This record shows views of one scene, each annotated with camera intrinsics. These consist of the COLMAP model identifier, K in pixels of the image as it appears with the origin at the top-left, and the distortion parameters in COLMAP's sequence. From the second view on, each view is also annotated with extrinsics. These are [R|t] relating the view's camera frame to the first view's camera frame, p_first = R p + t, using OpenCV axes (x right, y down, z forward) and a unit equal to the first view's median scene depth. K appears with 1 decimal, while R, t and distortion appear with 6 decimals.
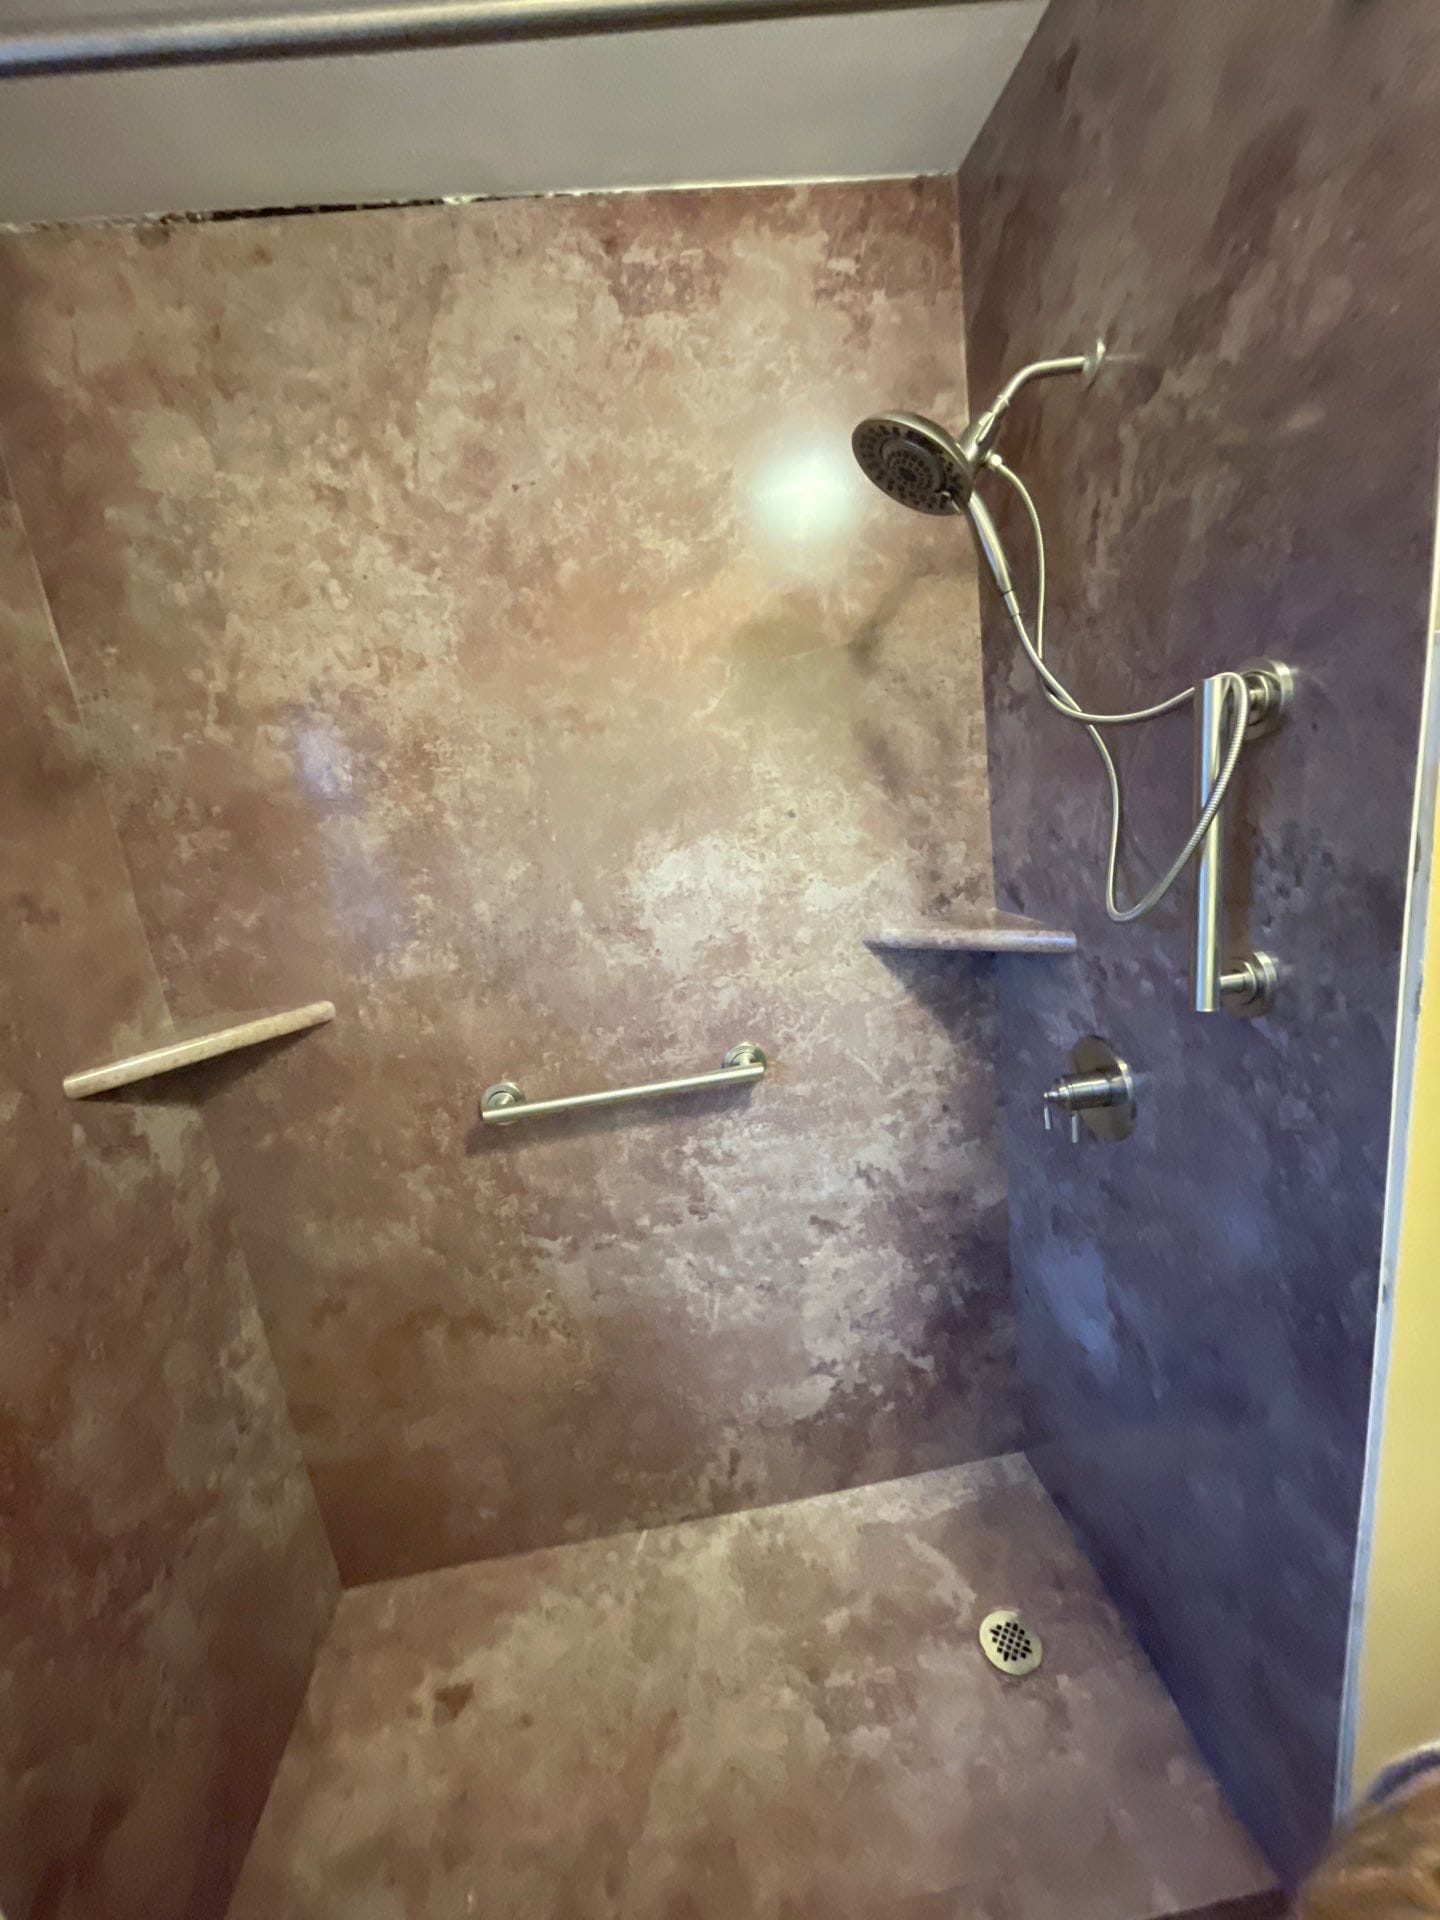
lens RADIAL K [[773.6, 0, 720.0], [0, 773.6, 960.0], [0, 0, 1]] dist [-0.002644, 0.000056]
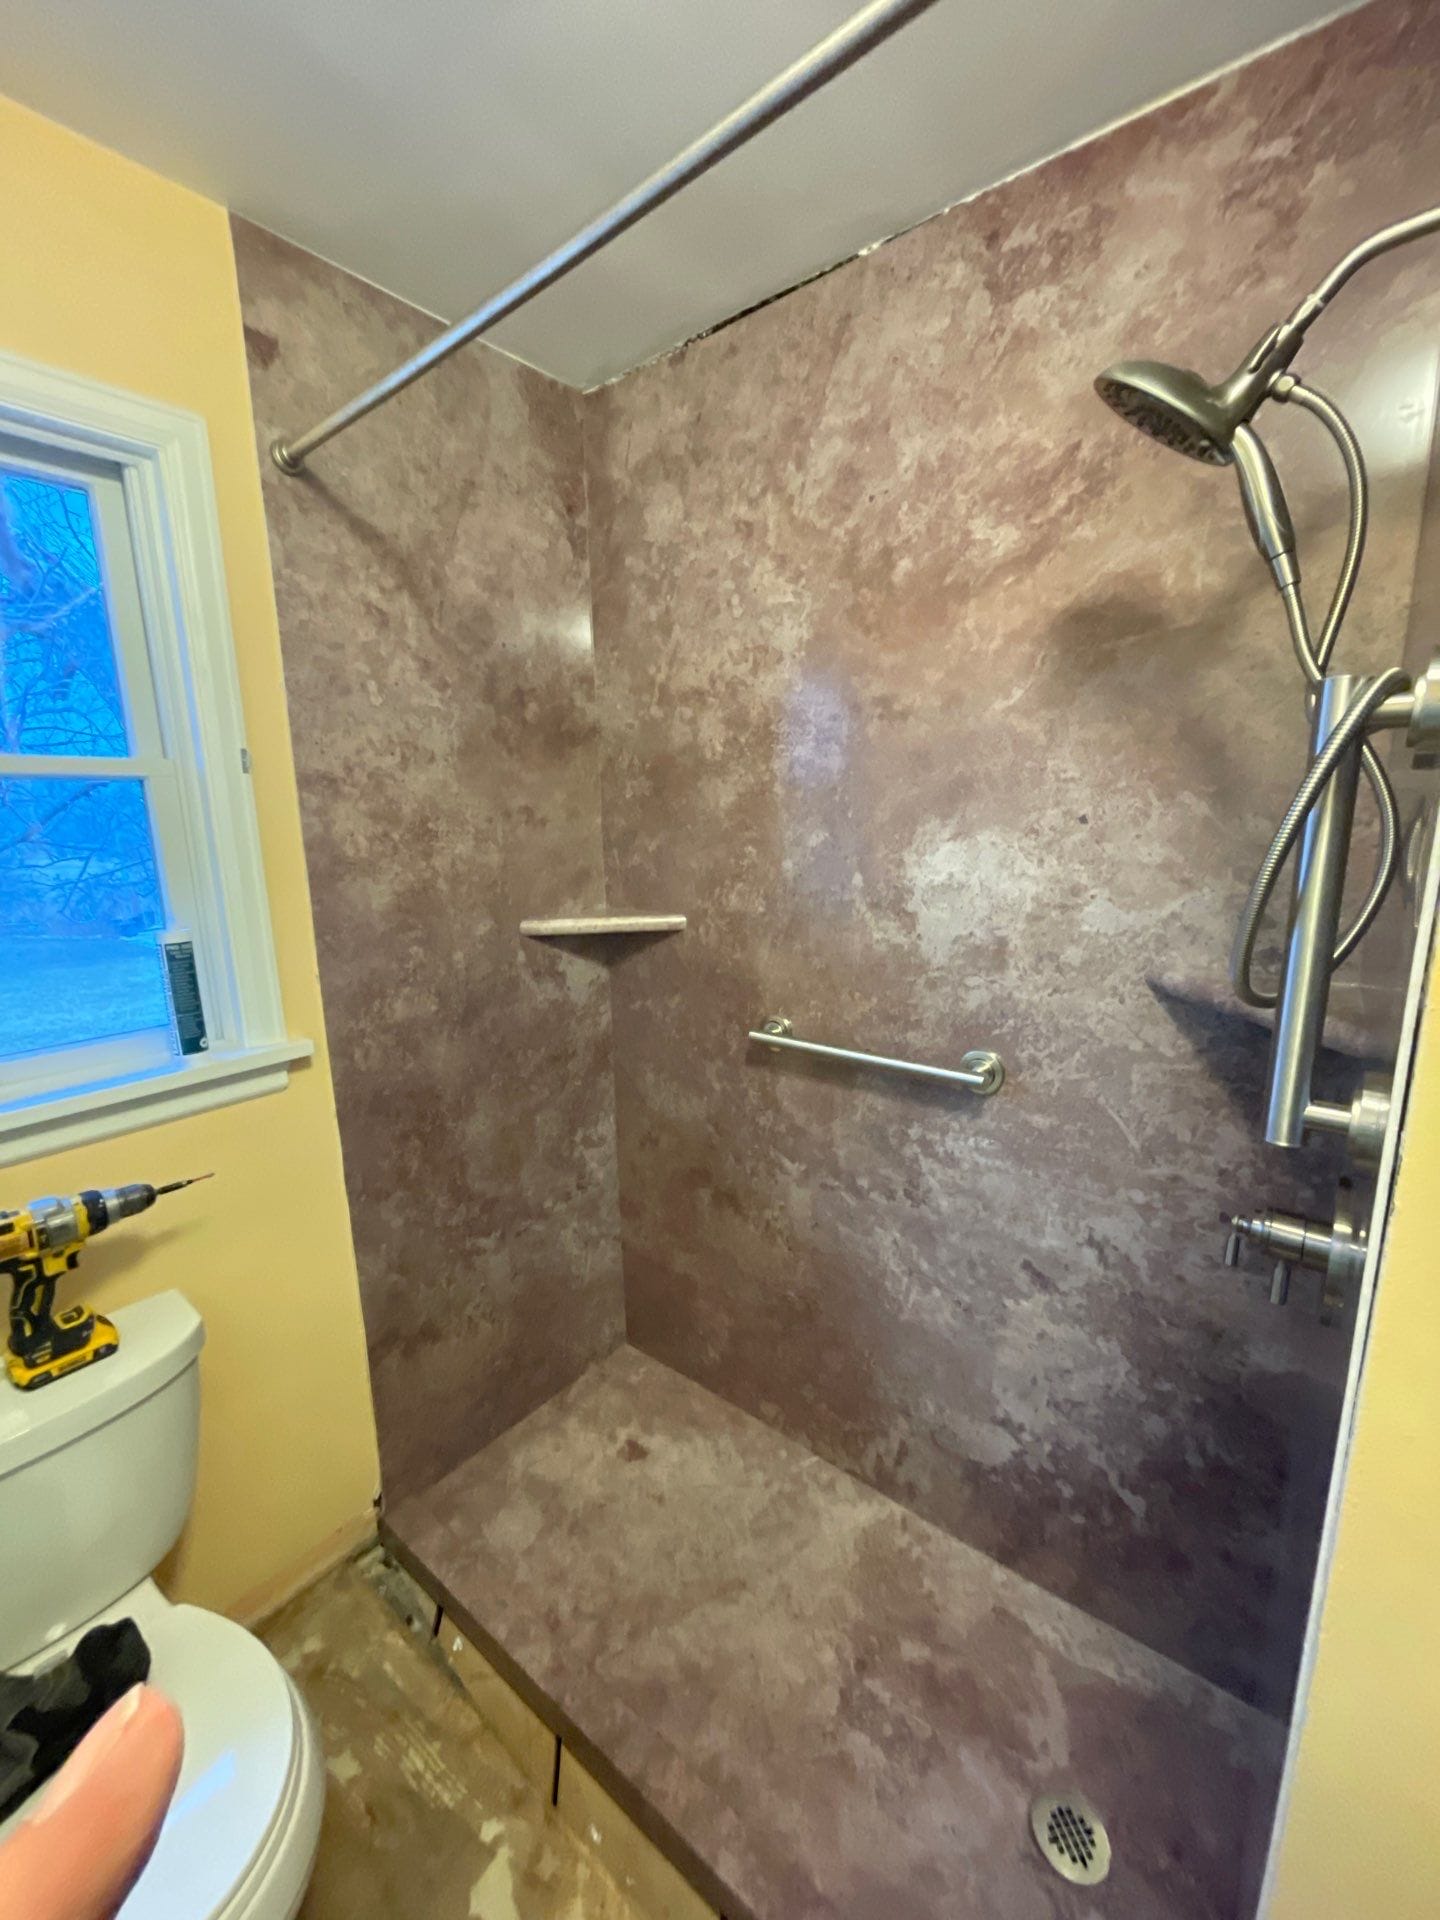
lens RADIAL K [[773.6, 0, 720.0], [0, 773.6, 960.0], [0, 0, 1]] dist [-0.002644, 0.000056]
pose [[0.701251, 0.243365, -0.670090, 0.448314], [-0.225417, 0.967399, 0.115442, -0.040675], [0.676339, 0.070096, 0.733248, 0.071626]]
